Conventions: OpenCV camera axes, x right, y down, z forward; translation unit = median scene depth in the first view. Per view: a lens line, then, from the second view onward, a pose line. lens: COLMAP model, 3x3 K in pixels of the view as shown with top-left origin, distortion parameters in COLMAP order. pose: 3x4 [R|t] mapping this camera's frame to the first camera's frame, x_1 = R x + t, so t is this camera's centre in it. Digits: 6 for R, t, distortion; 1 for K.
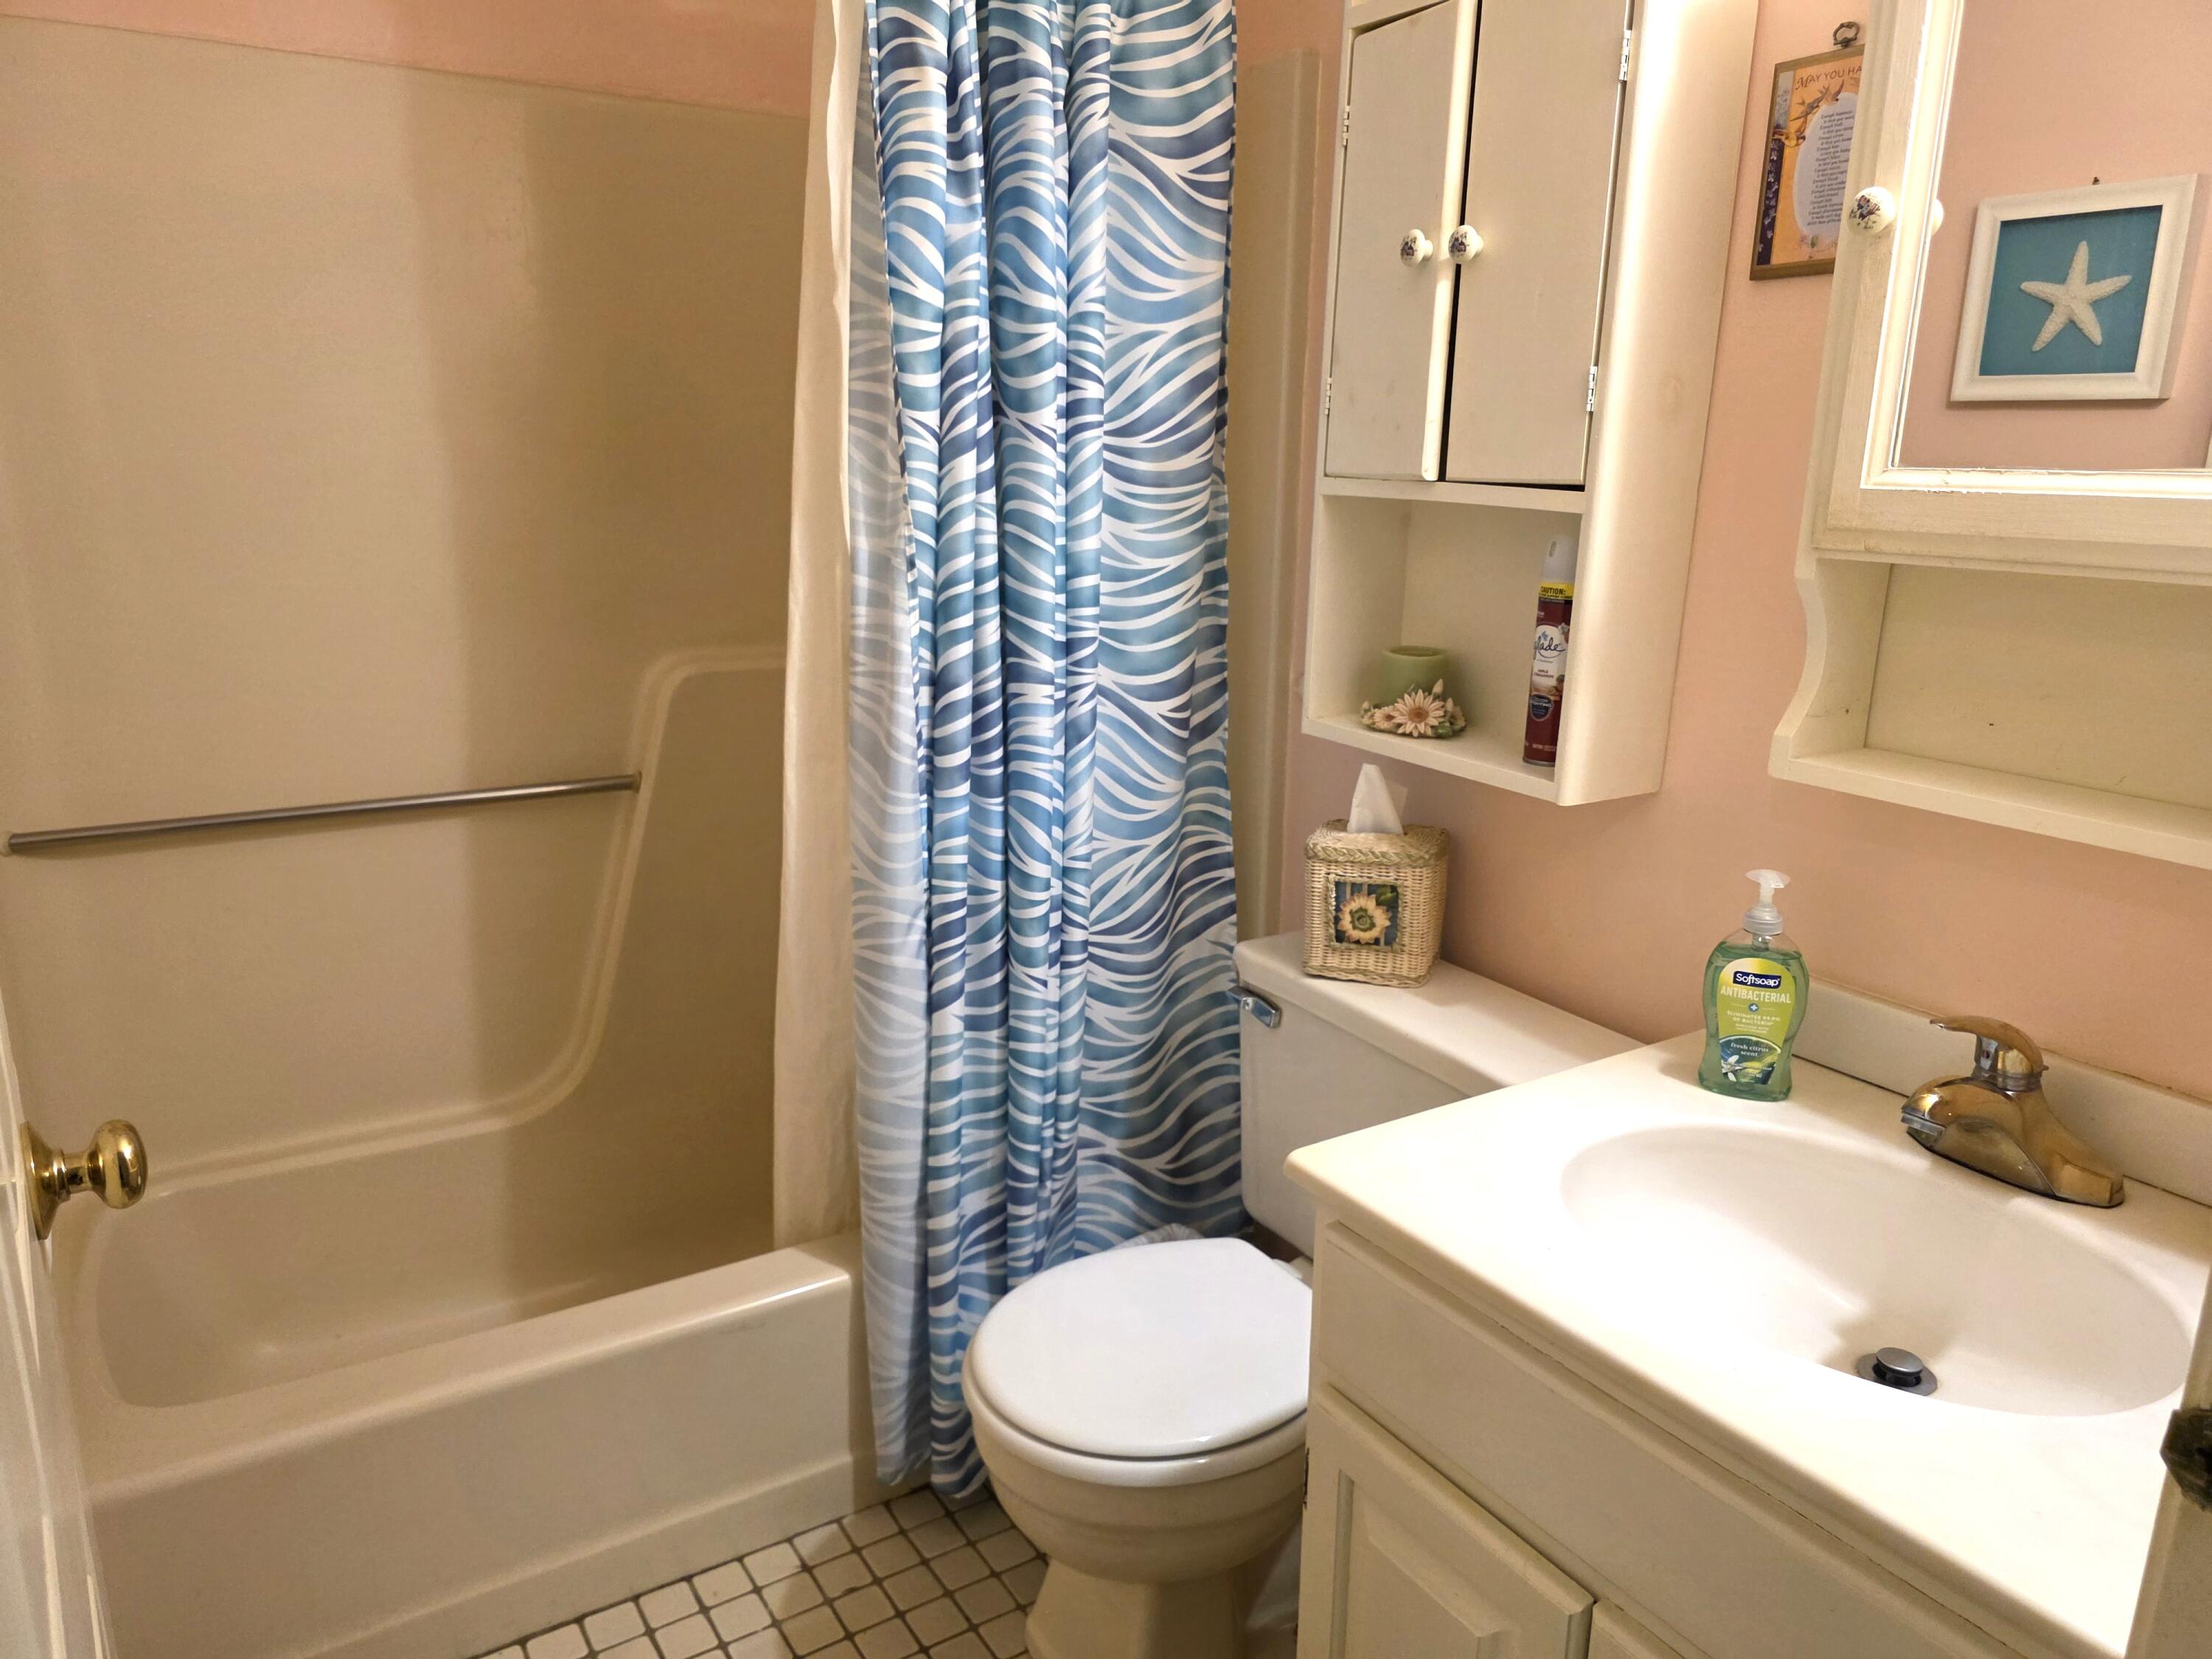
lens RADIAL K [[1465.7, 0, 1106.0], [0, 1465.7, 829.5], [0, 0, 1]] dist [0.074702, -0.069728]
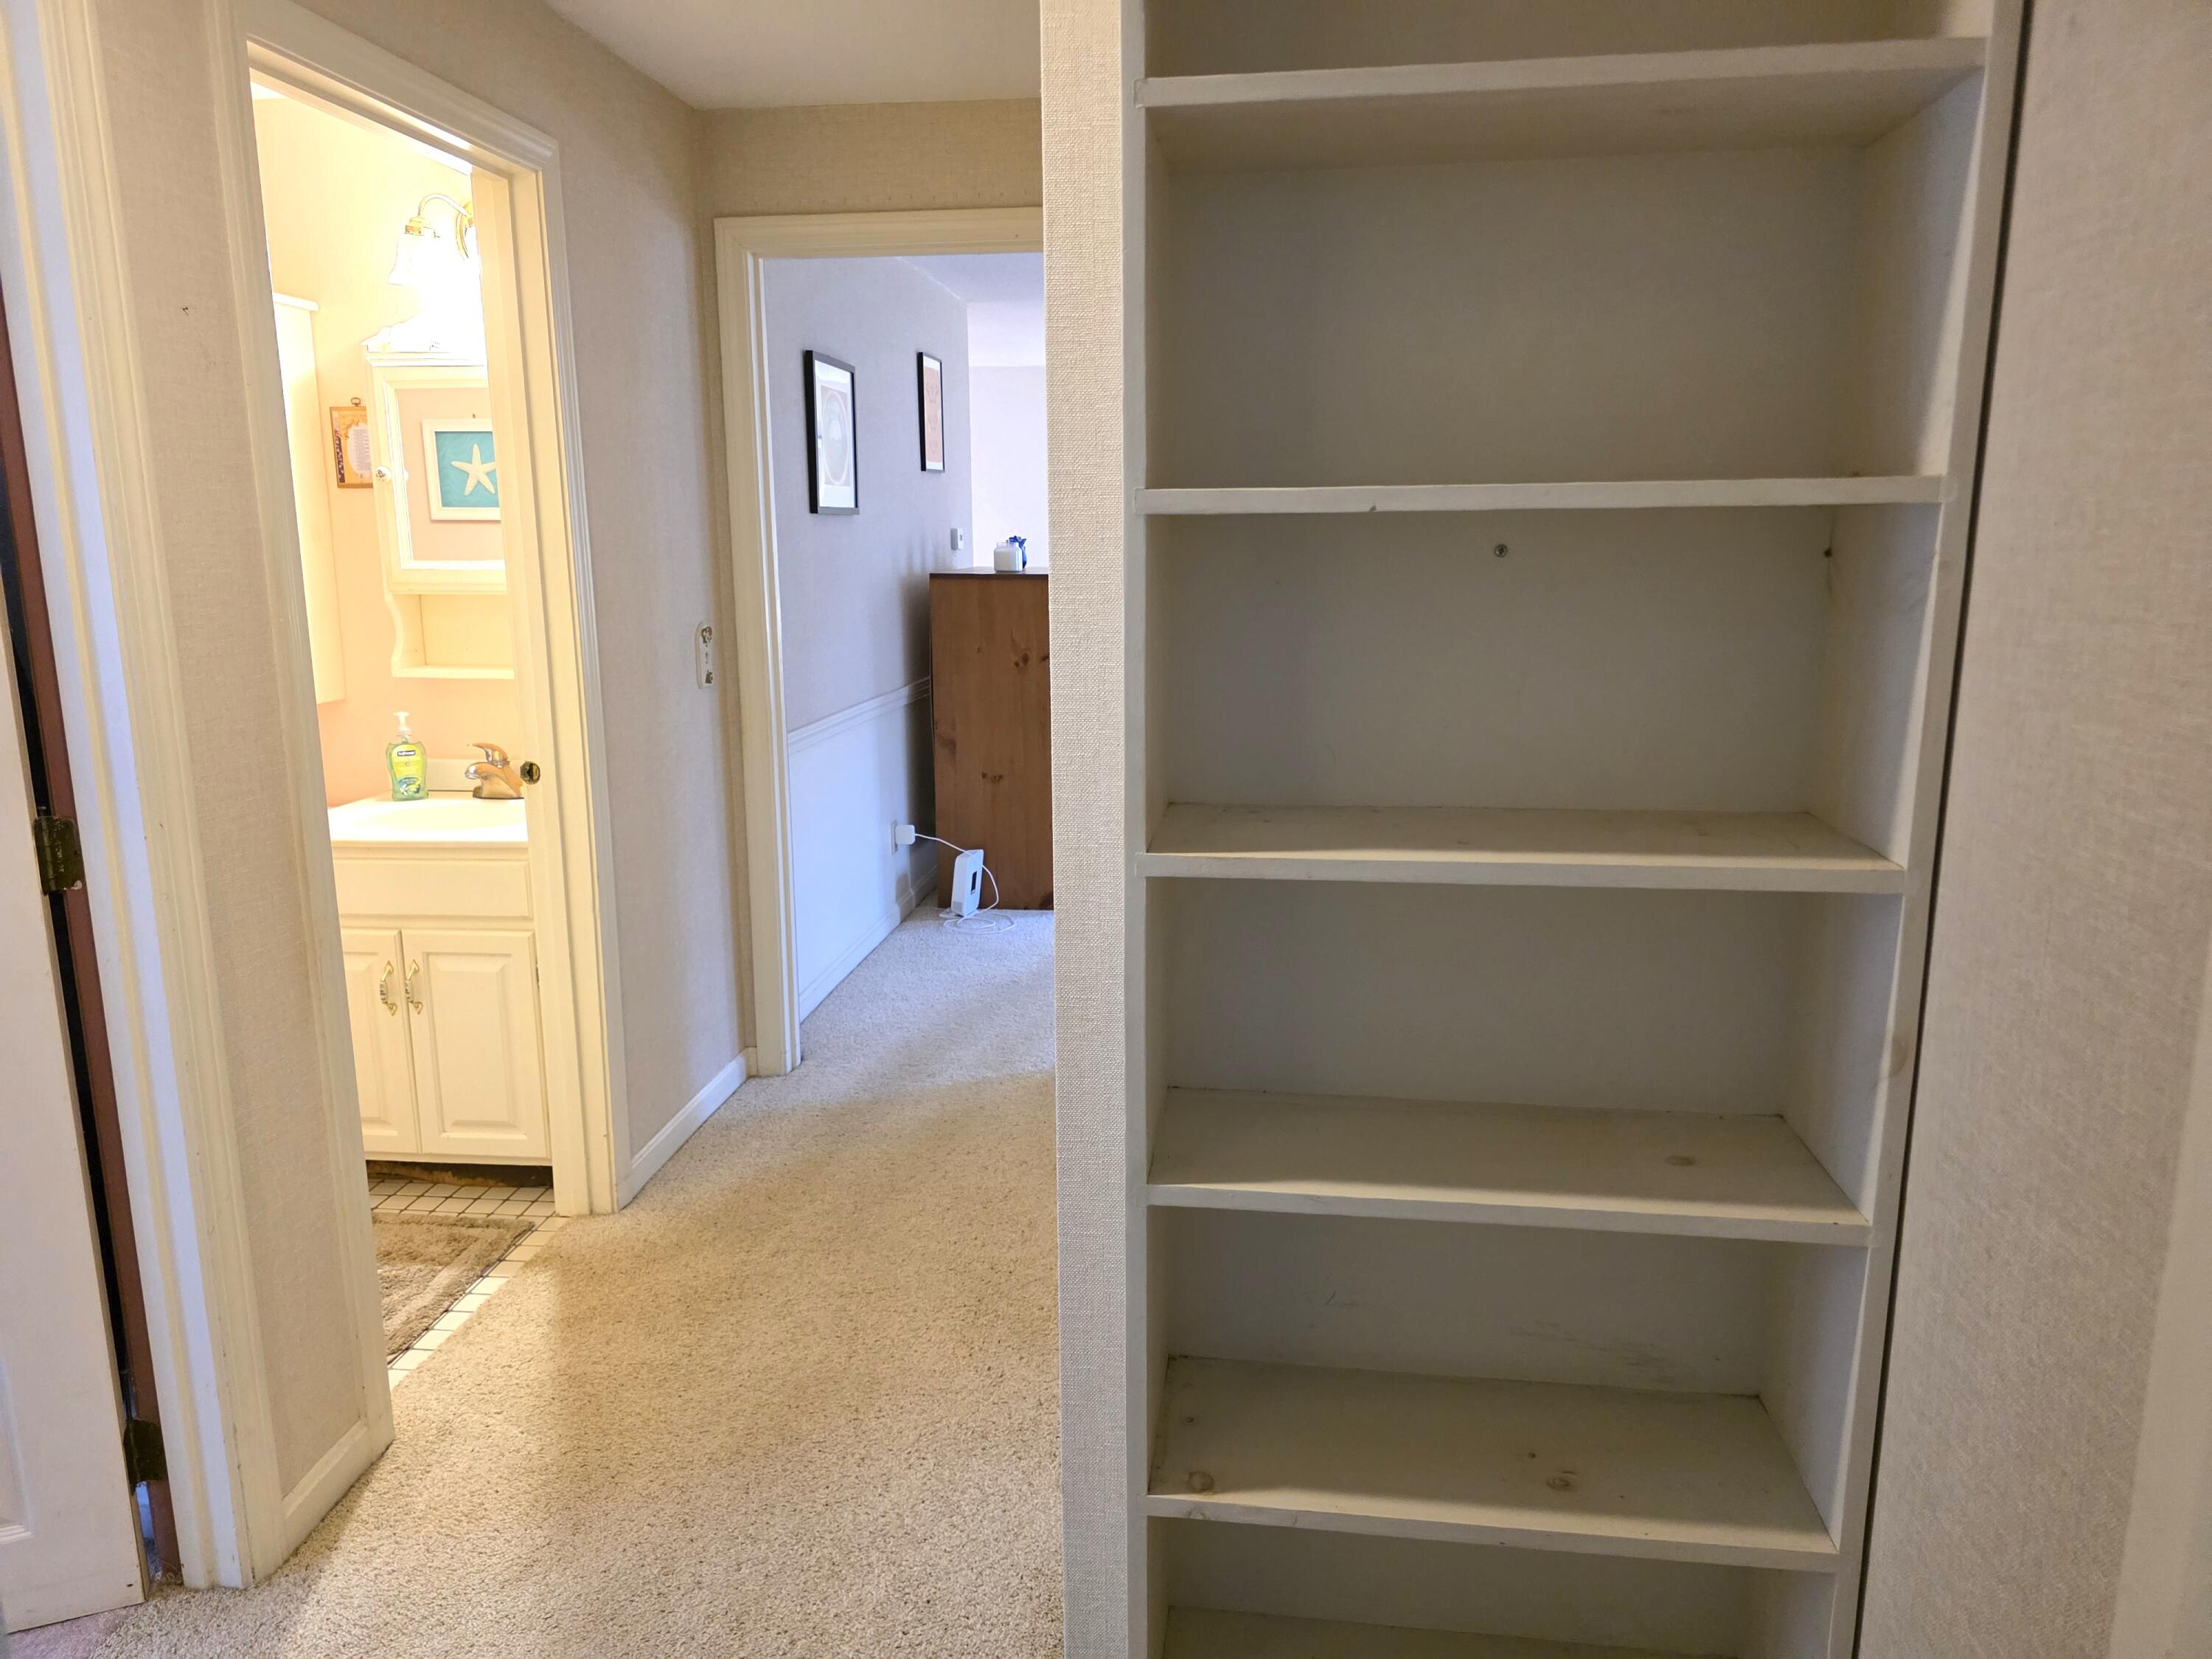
lens RADIAL K [[1465.7, 0, 1106.0], [0, 1465.7, 829.5], [0, 0, 1]] dist [0.074702, -0.069728]
pose [[0.618476, -0.167905, 0.767656, -0.828154], [0.199498, 0.978449, 0.053281, 0.337789], [-0.760058, 0.120192, 0.638644, -1.588743]]
